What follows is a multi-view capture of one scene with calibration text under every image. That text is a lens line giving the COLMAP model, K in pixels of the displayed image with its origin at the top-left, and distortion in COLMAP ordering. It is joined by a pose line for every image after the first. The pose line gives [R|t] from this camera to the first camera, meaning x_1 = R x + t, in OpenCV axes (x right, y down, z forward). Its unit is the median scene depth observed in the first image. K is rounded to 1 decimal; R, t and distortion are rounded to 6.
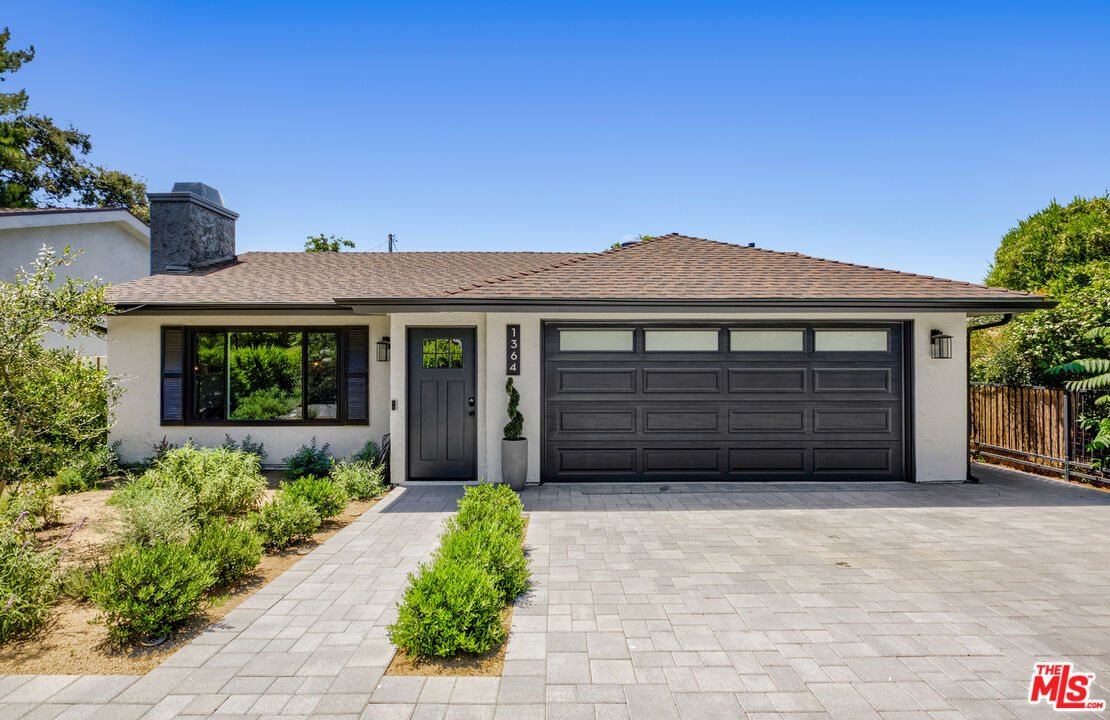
lens RADIAL K [[532.9, 0, 567.0], [0, 532.9, 355.8], [0, 0, 1]] dist [-0.002180, -0.001498]
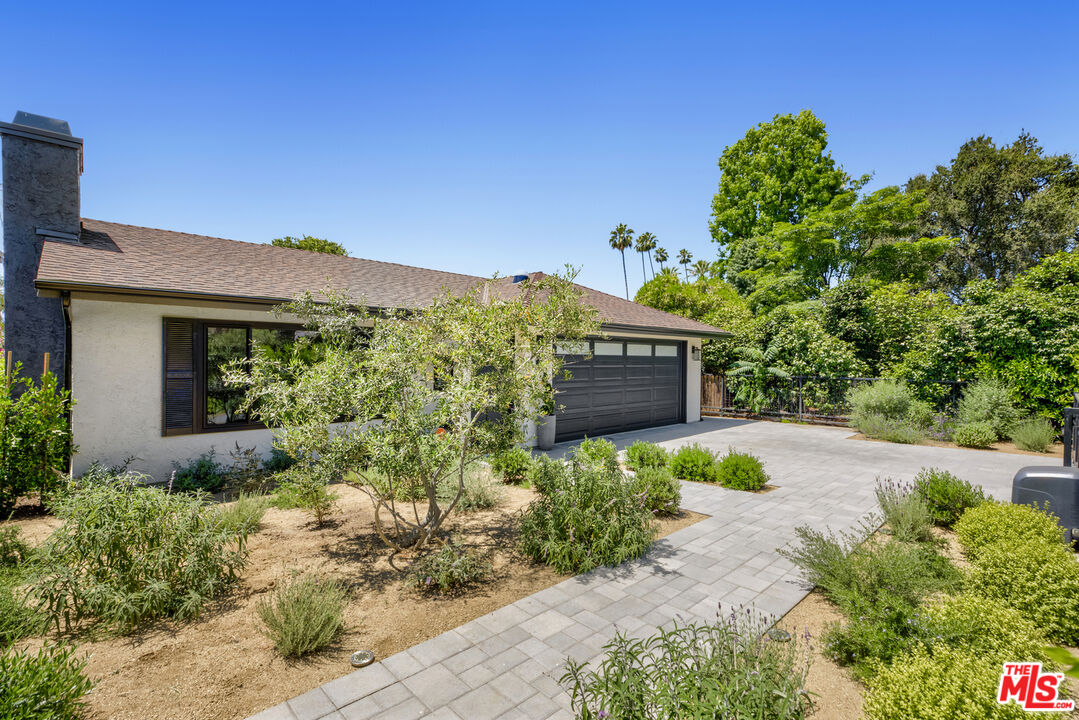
lens RADIAL K [[496.0, 0, 557.2], [0, 496.0, 357.9], [0, 0, 1]] dist [-0.005032, 0.000282]
pose [[0.721789, 0.007522, 0.692073, -0.965275], [-0.014001, 0.999895, 0.003734, -0.004519], [-0.691972, -0.012385, 0.721818, 0.007946]]
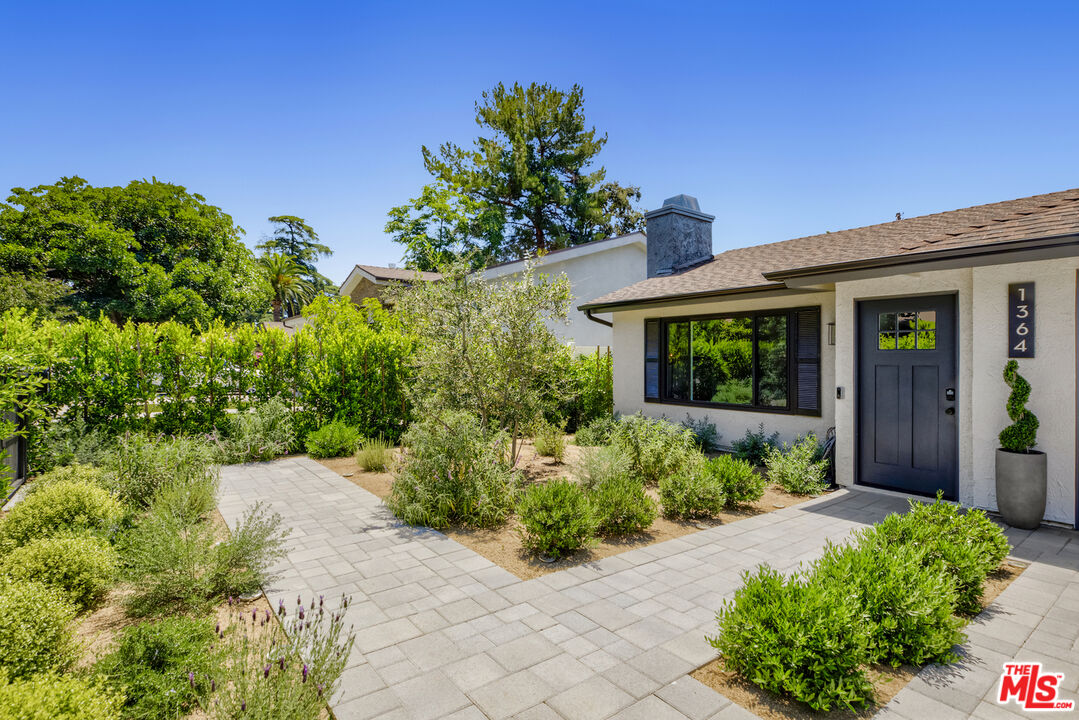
lens RADIAL K [[531.2, 0, 545.7], [0, 531.2, 362.3], [0, 0, 1]] dist [-0.010694, 0.000184]
pose [[0.603542, 0.006397, -0.797305, 0.066496], [0.003382, 0.999938, 0.010583, 0.031988], [0.797324, -0.009084, 0.603483, 0.109099]]
